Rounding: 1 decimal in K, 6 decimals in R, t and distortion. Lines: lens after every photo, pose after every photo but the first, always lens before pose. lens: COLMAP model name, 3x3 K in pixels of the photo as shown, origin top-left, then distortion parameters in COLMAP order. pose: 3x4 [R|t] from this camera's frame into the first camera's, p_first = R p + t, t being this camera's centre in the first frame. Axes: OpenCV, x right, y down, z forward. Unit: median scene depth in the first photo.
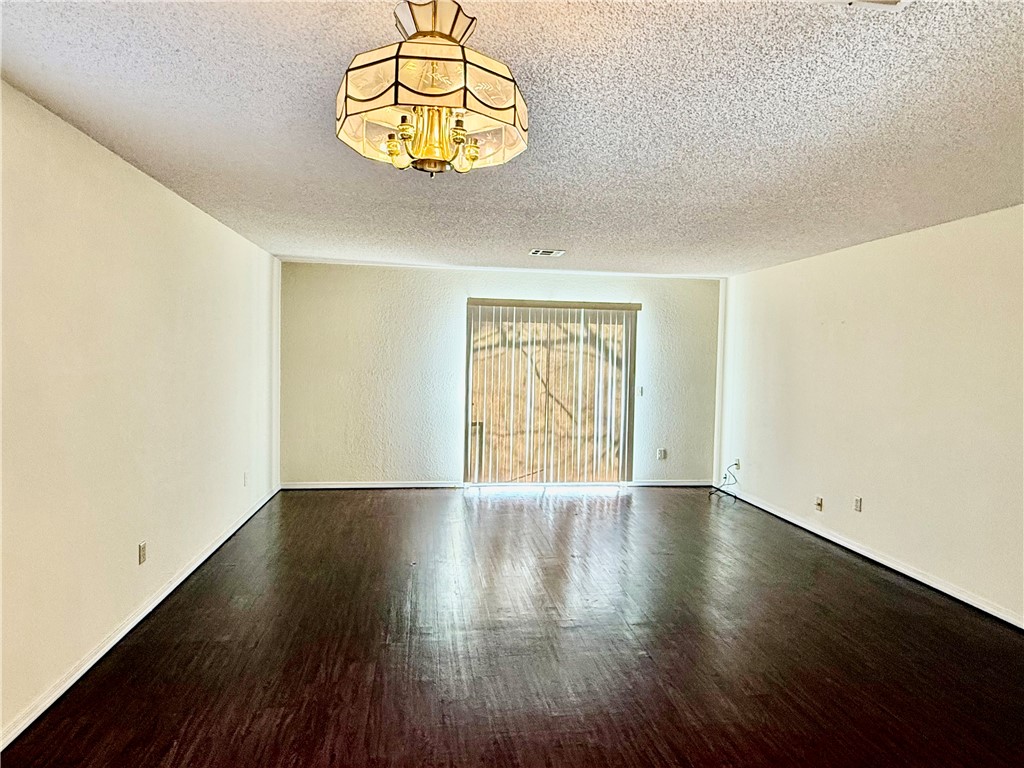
lens RADIAL K [[621.4, 0, 513.0], [0, 621.4, 386.0], [0, 0, 1]] dist [0.001409, 0.000826]
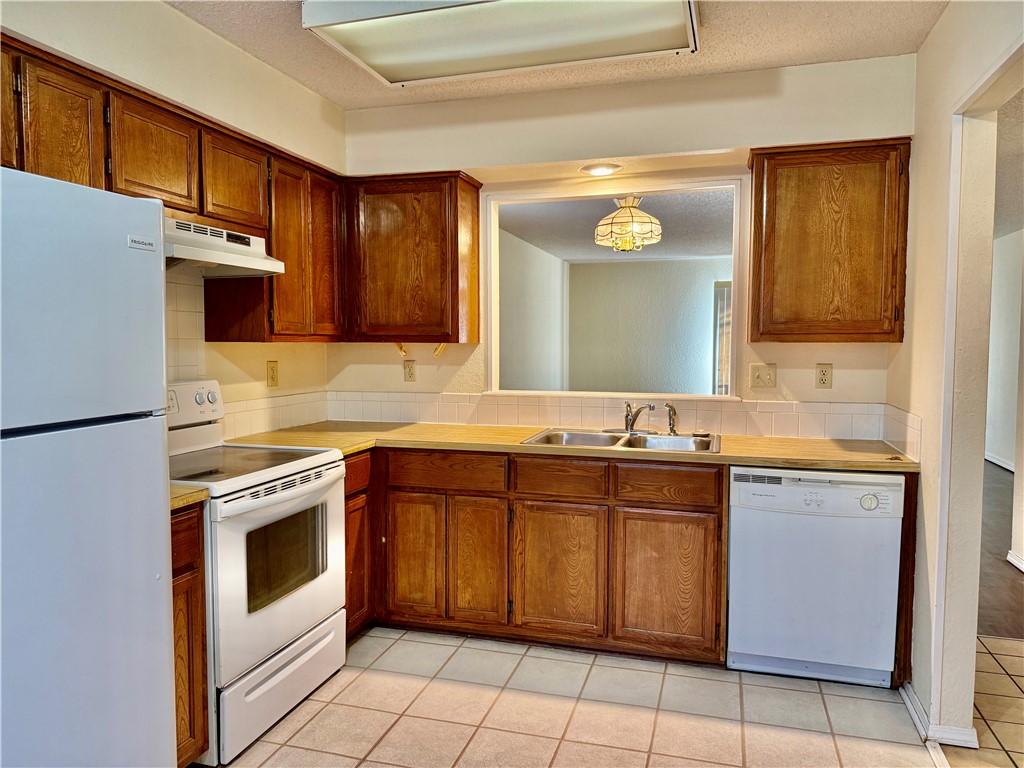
lens RADIAL K [[716.7, 0, 516.3], [0, 716.7, 386.2], [0, 0, 1]] dist [0.115104, -0.183163]
pose [[0.911858, -0.000405, -0.410506, 0.154726], [0.004207, 0.999956, 0.008359, 0.047920], [0.410485, -0.009349, 0.911819, -0.450574]]
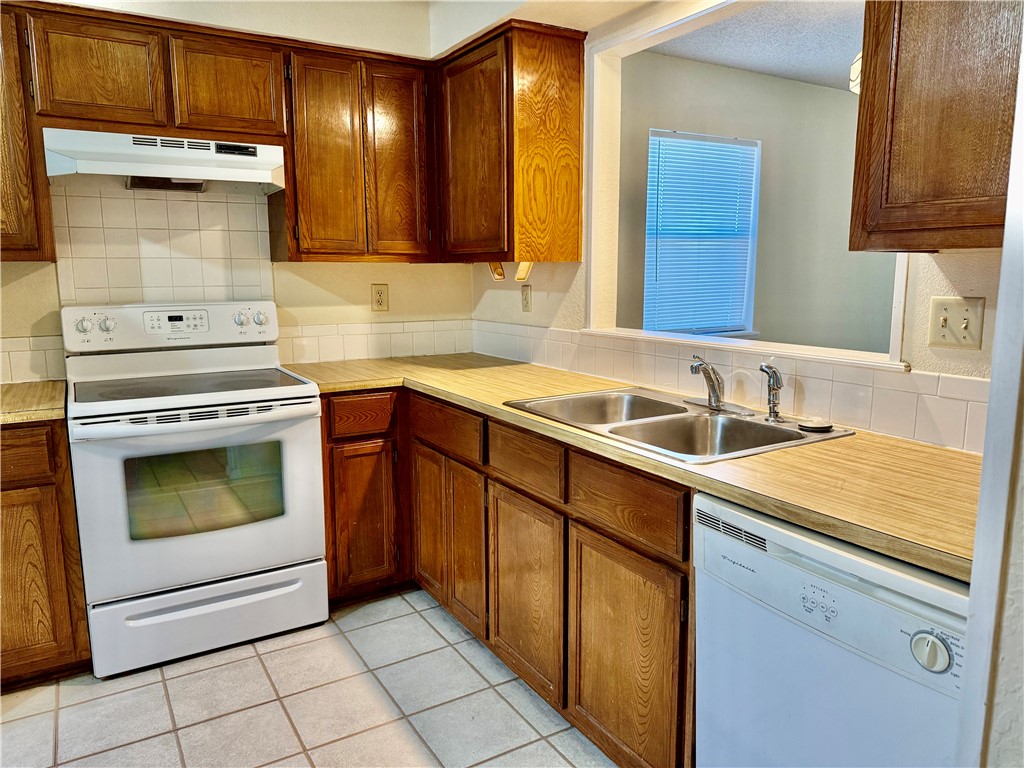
lens RADIAL K [[723.9, 0, 514.2], [0, 723.9, 383.9], [0, 0, 1]] dist [0.072613, -0.094010]
pose [[0.391293, 0.115654, -0.912970, 0.272401], [-0.028376, 0.993116, 0.113645, 0.042258], [0.919829, -0.018562, 0.391881, -0.148044]]
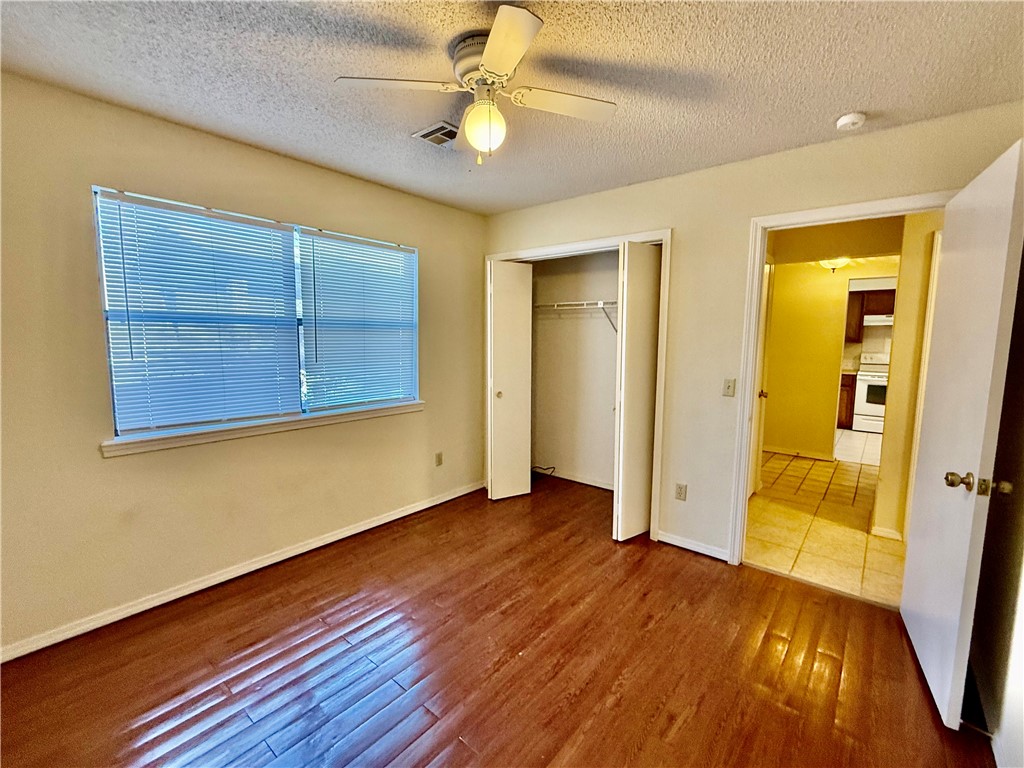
lens RADIAL K [[408.7, 0, 510.5], [0, 408.7, 378.7], [0, 0, 1]] dist [0.001161, 0.000211]
pose [[-0.771165, 0.032933, -0.635782, 1.087723], [-0.058372, 0.990797, 0.122124, 0.043340], [0.633953, 0.131290, -0.762146, 0.006085]]
